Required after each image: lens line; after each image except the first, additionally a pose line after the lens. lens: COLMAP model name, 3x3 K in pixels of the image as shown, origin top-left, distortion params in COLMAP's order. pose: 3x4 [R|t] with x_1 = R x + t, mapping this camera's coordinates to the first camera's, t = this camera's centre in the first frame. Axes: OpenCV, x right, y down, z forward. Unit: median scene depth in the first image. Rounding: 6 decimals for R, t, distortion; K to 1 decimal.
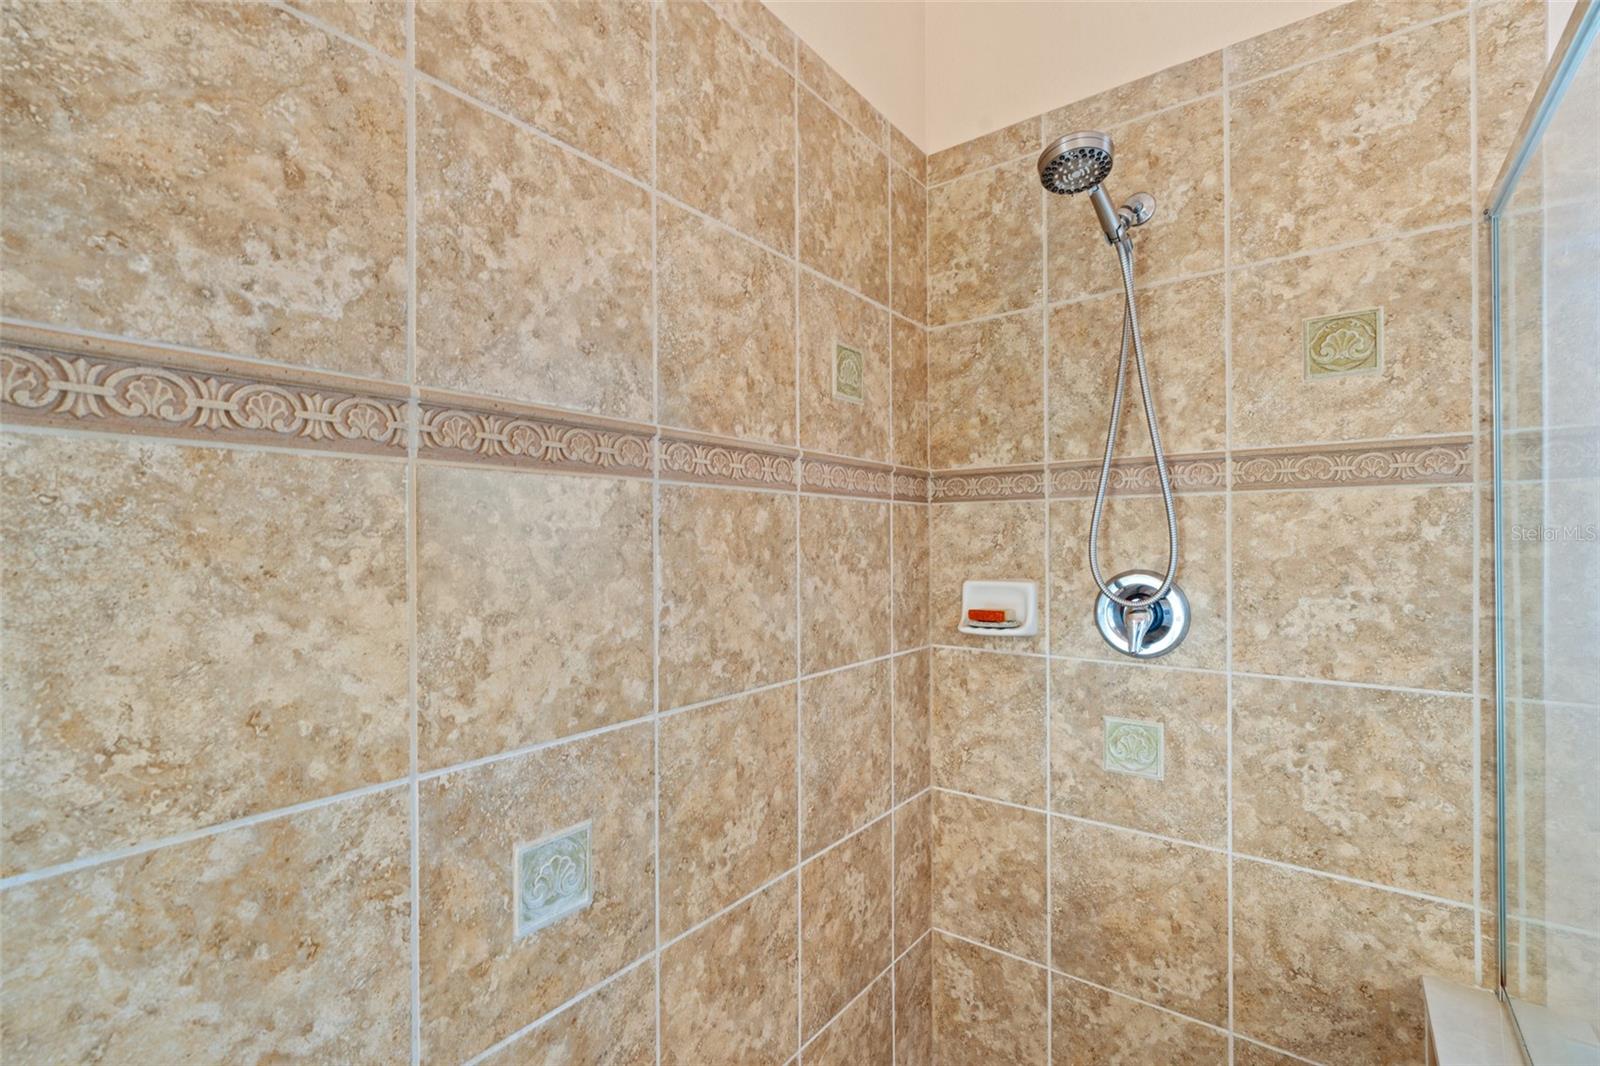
lens RADIAL K [[707.1, 0, 797.3], [0, 707.1, 542.9], [0, 0, 1]] dist [-0.006740, 0.000291]
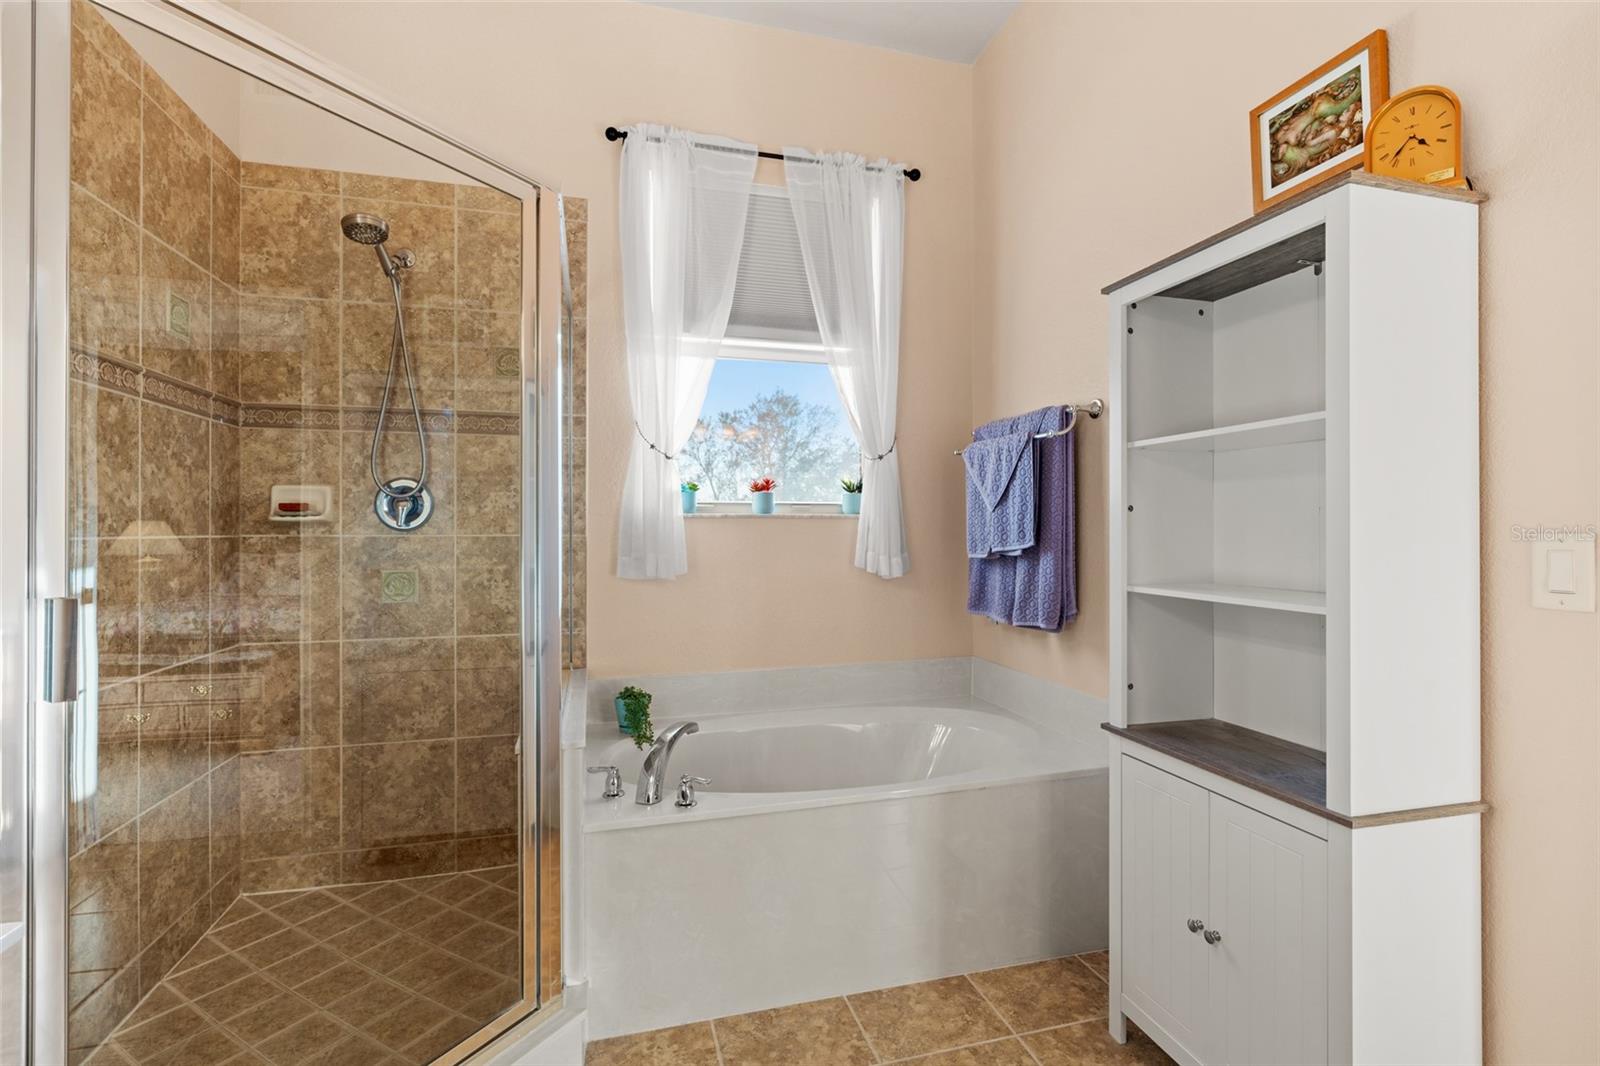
lens RADIAL K [[729.6, 0, 796.6], [0, 729.6, 519.9], [0, 0, 1]] dist [-0.004033, 0.000389]
pose [[0.602601, 0.012370, 0.797947, -0.332393], [0.003638, 0.999827, -0.018246, 0.181124], [-0.798034, 0.013898, 0.602452, -0.787018]]
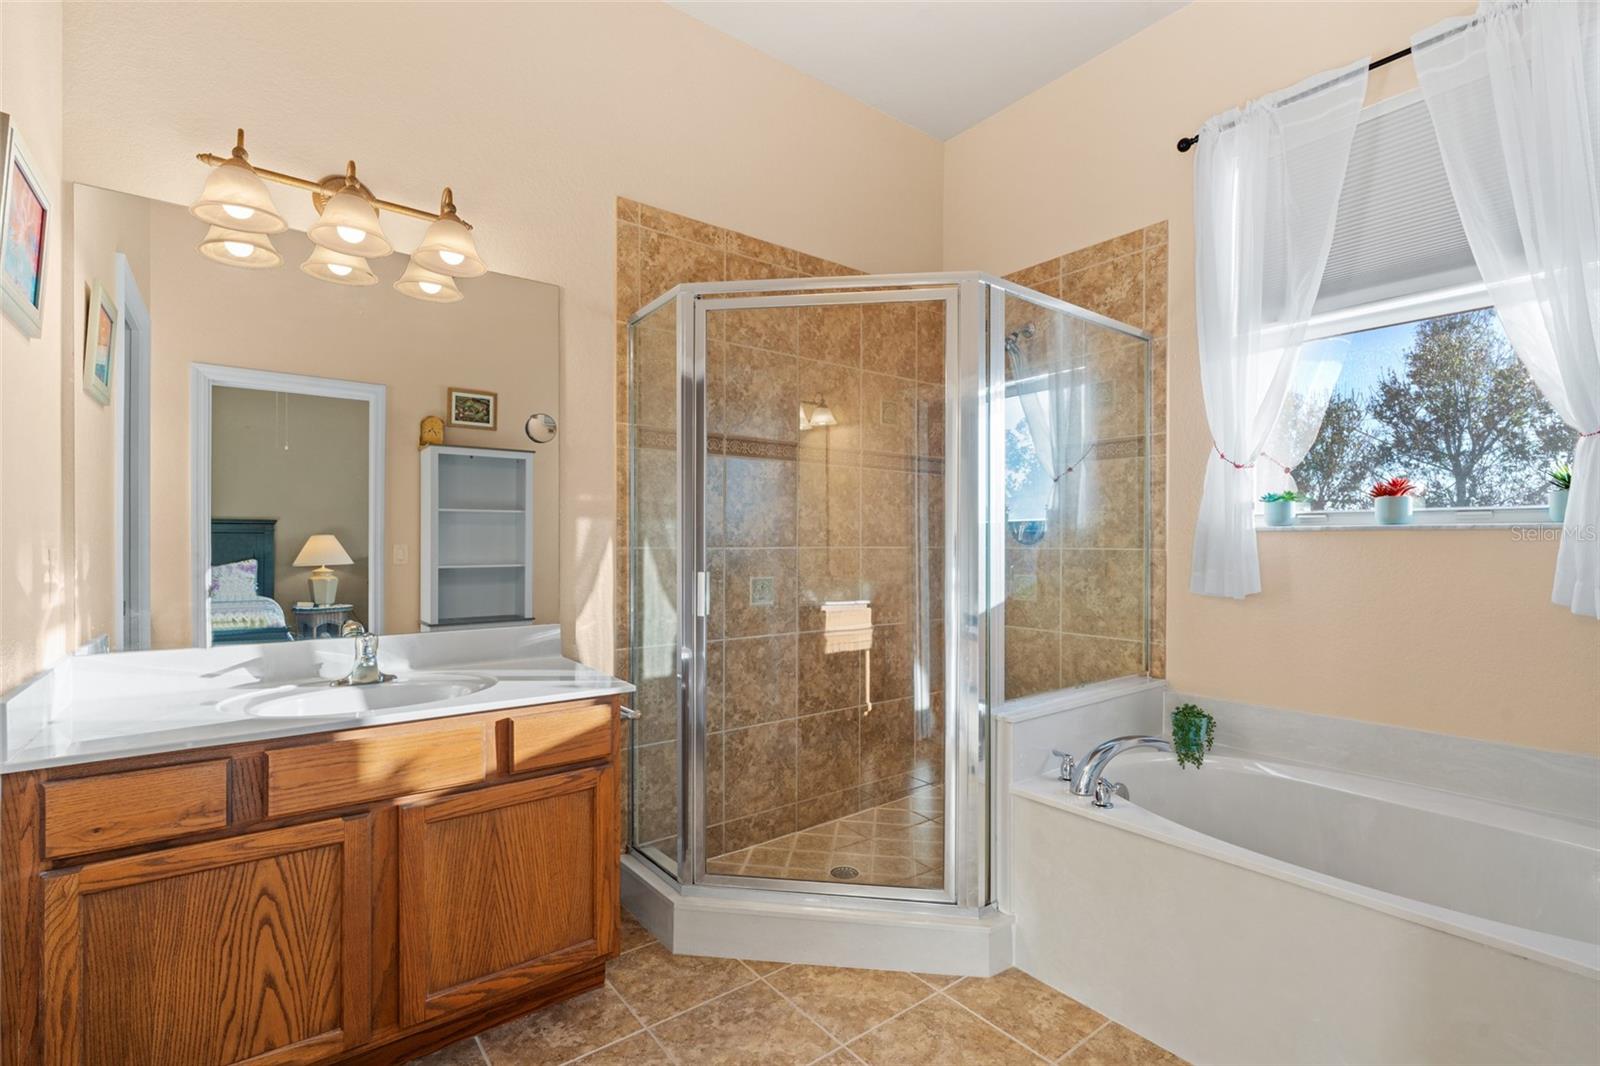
lens RADIAL K [[730.0, 0, 816.7], [0, 730.0, 536.2], [0, 0, 1]] dist [-0.000361, 0.000176]
pose [[0.970637, 0.003520, -0.240523, 0.423205], [-0.006433, 0.999915, -0.011327, 0.176421], [0.240462, 0.012542, 0.970577, -1.321361]]
